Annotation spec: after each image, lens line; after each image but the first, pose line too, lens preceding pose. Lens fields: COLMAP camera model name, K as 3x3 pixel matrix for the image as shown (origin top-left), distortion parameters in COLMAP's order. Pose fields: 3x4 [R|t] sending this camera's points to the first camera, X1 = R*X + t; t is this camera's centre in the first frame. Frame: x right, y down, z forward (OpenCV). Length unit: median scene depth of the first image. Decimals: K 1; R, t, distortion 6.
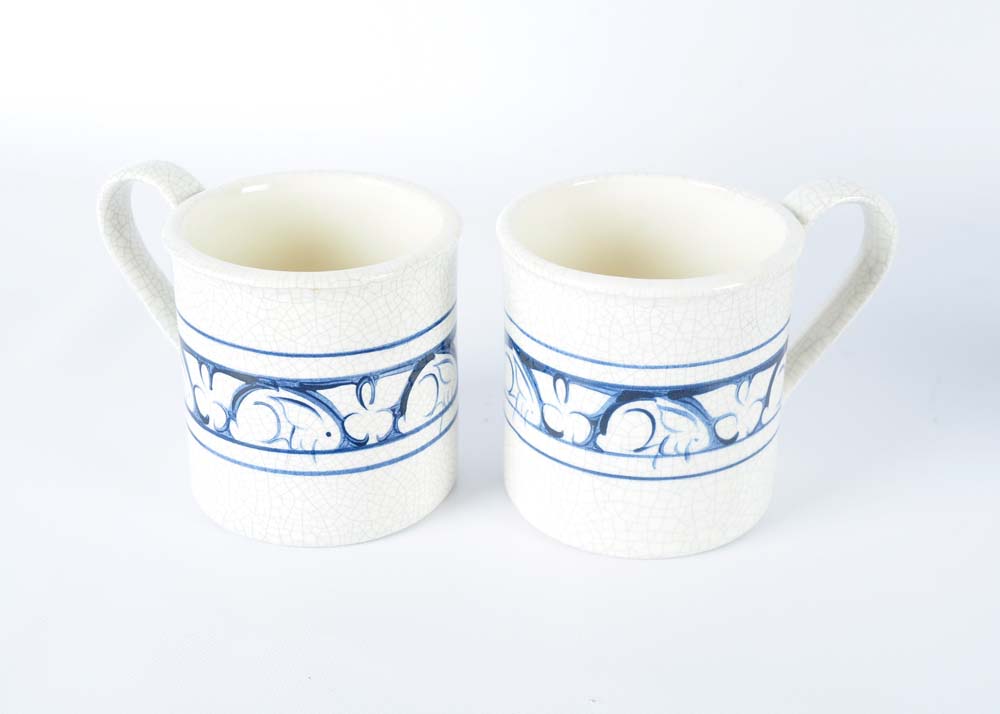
lens RADIAL K [[1641.0, 0, 500.9], [0, 1641.0, 354.3], [0, 0, 1]] dist [-0.152355, 0.000000]
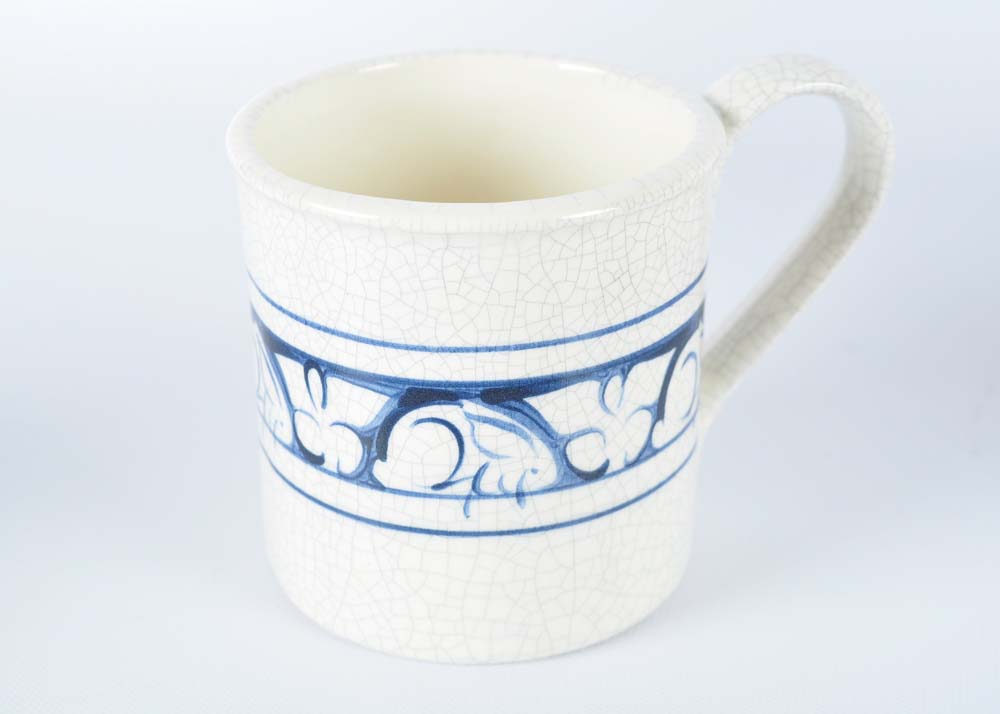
lens RADIAL K [[2018.0, 0, 499.0], [0, 2018.0, 359.5], [0, 0, 1]] dist [-0.027188, 0.000000]
pose [[0.998973, 0.010287, -0.044117, 0.137825], [-0.010886, 0.999851, -0.013363, 0.020667], [0.043973, 0.013830, 0.998937, 0.243388]]
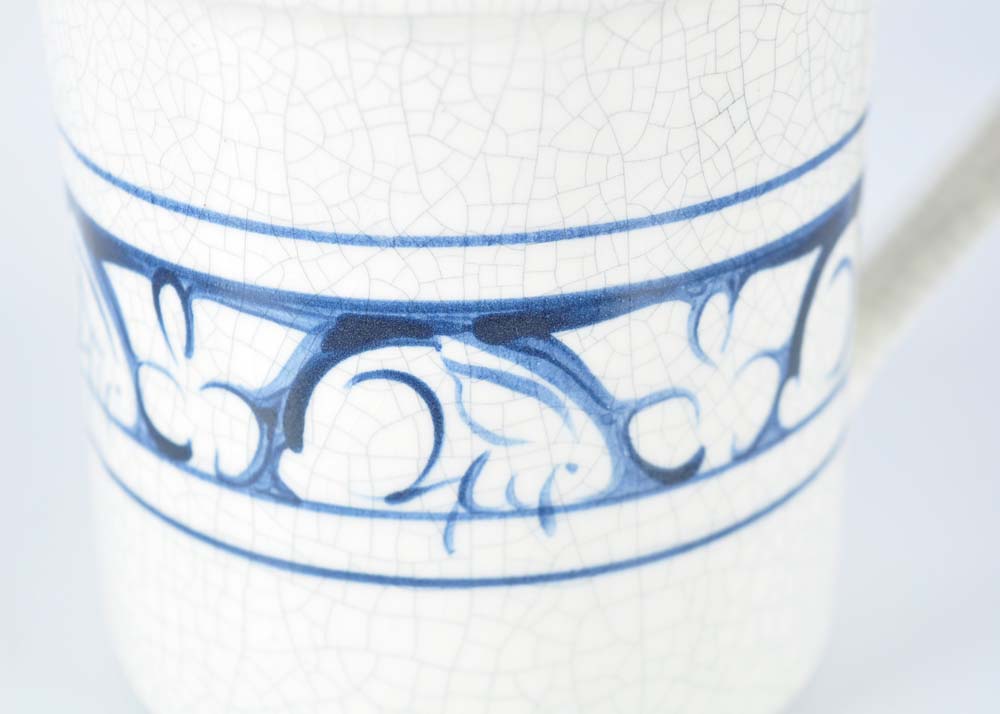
lens RADIAL K [[2404.7, 0, 500.1], [0, 2404.7, 359.1], [0, 0, 1]] dist [0.052755, 0.000000]
pose [[0.999357, 0.002658, -0.035758, 0.121254], [-0.003427, 0.999764, -0.021462, 0.040321], [0.035692, 0.021571, 0.999130, 0.500580]]
